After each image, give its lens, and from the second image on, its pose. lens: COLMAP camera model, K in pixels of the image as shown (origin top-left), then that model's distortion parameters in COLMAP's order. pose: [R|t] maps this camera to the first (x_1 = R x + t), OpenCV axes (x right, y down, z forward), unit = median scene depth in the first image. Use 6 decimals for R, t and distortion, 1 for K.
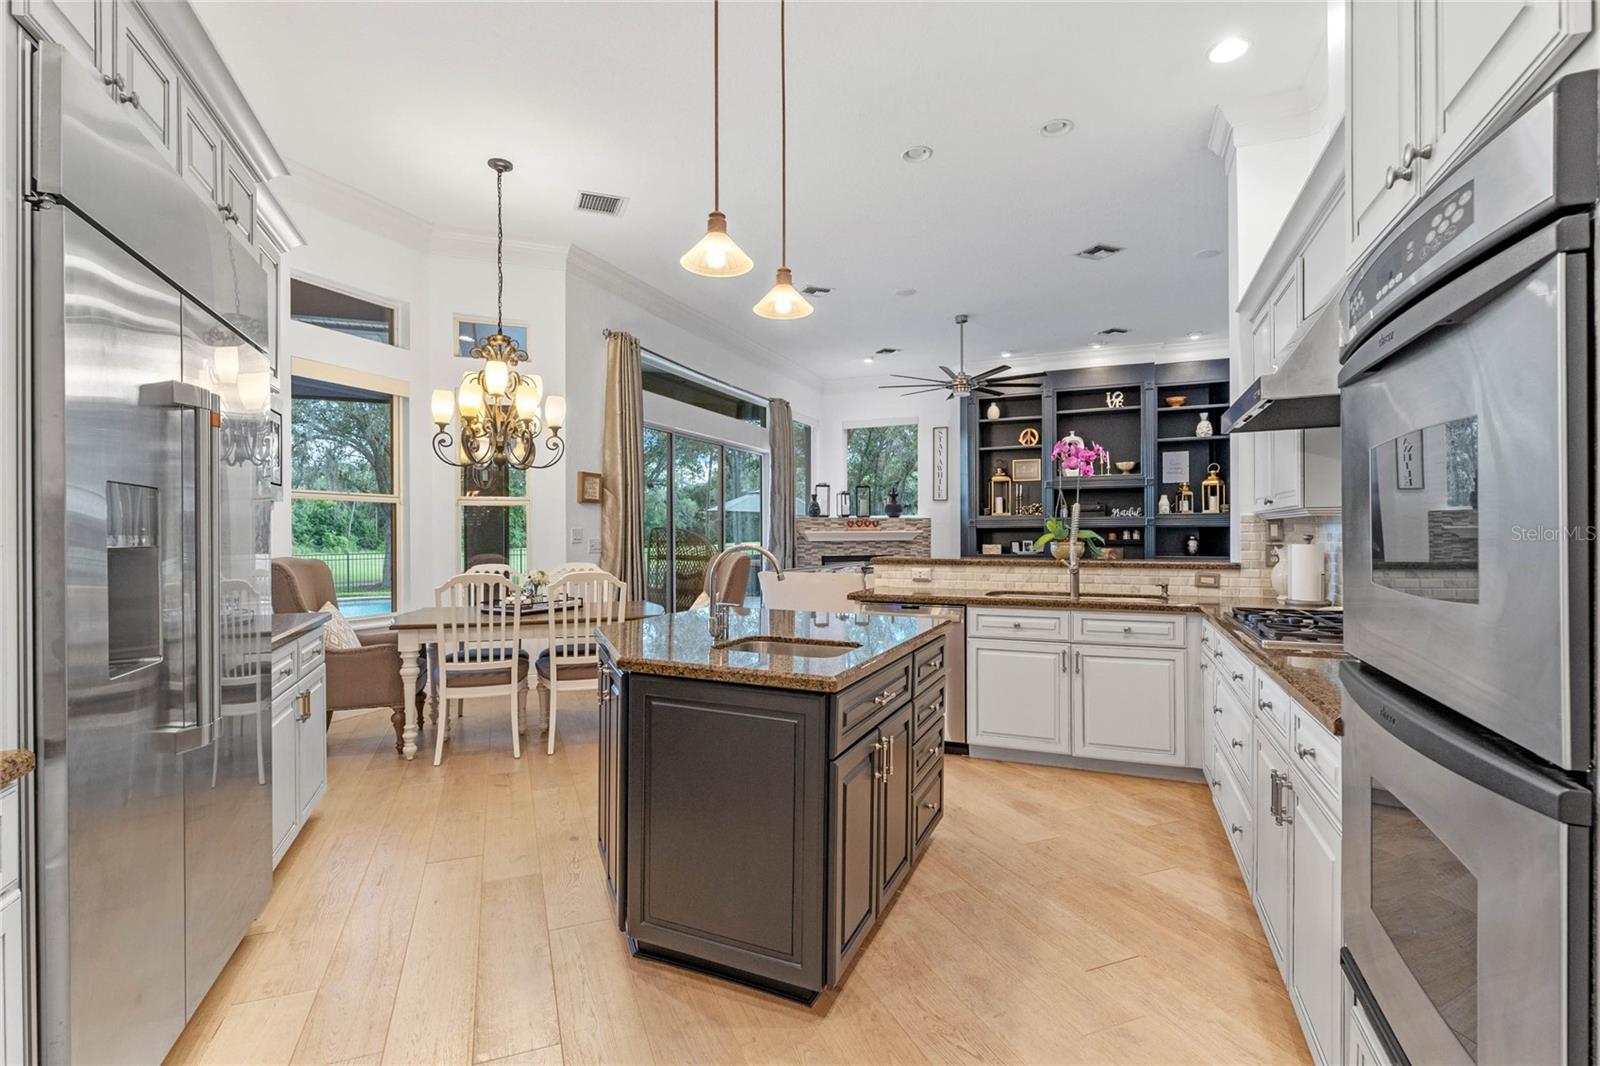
lens RADIAL K [[734.1, 0, 788.9], [0, 734.1, 536.9], [0, 0, 1]] dist [-0.000610, -0.000119]
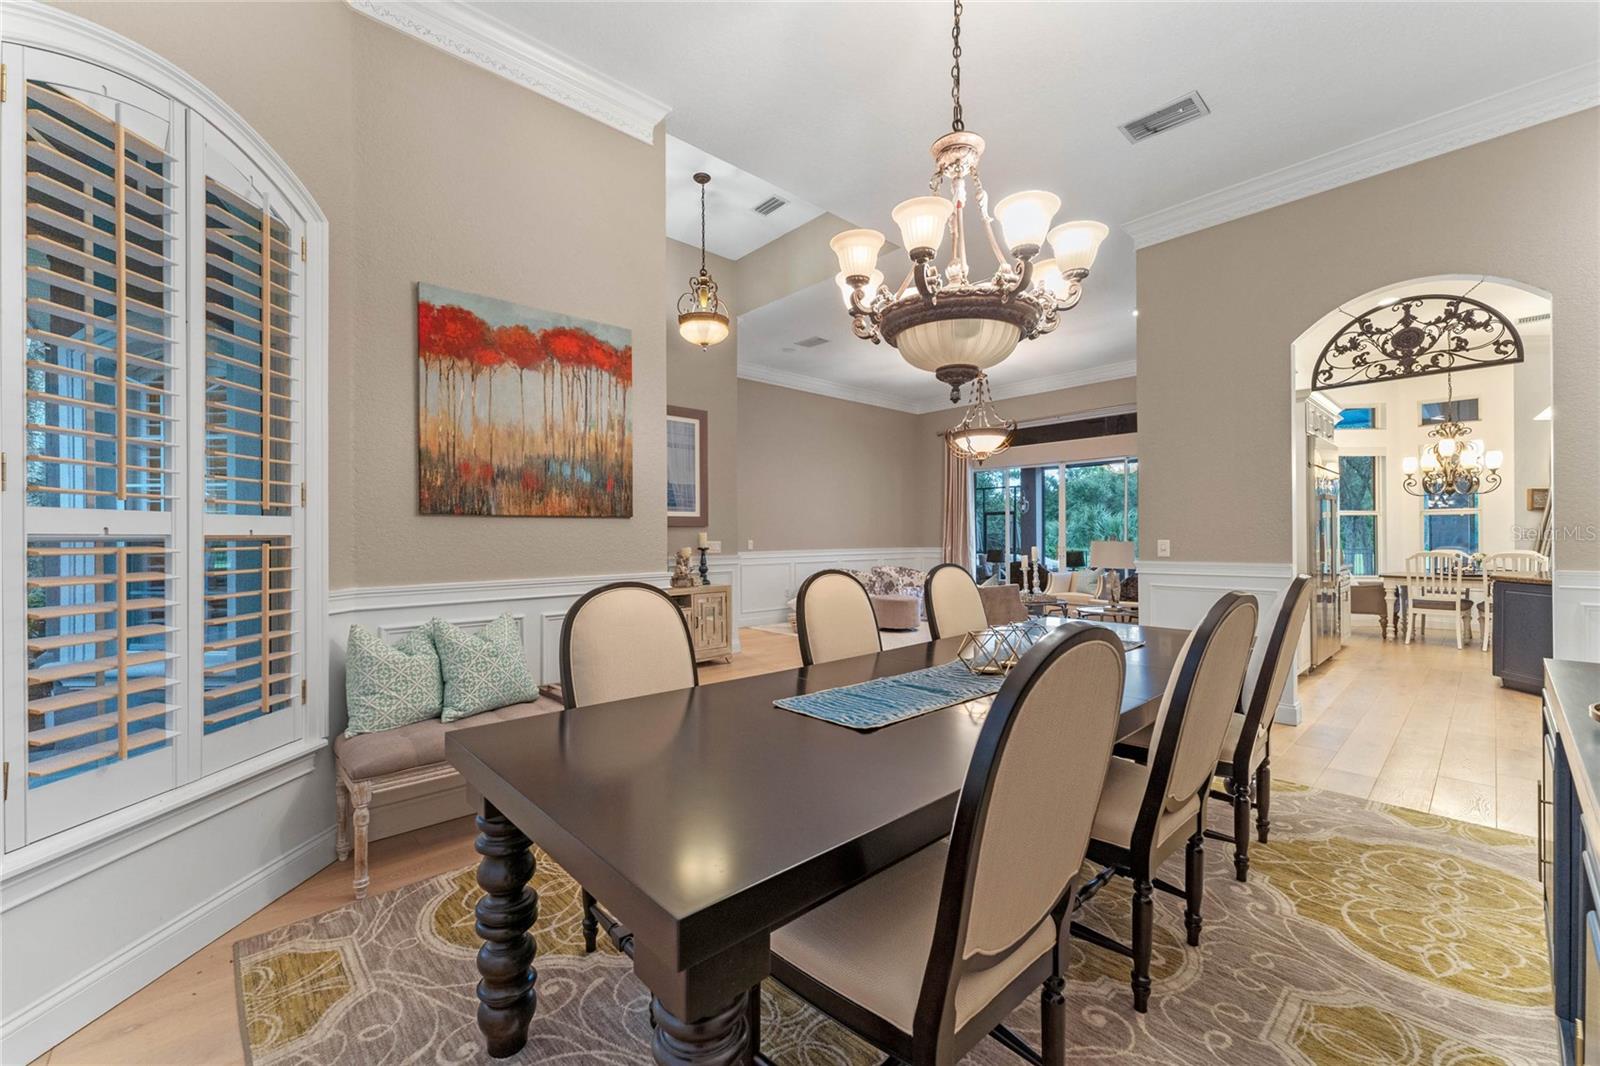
lens RADIAL K [[640.7, 0, 792.3], [0, 640.7, 533.6], [0, 0, 1]] dist [0.001135, 0.000603]
pose [[0.357084, -0.003806, -0.934065, 0.528746], [-0.000232, 0.999991, -0.004163, 0.006691], [0.934072, 0.001703, 0.357080, -1.128881]]
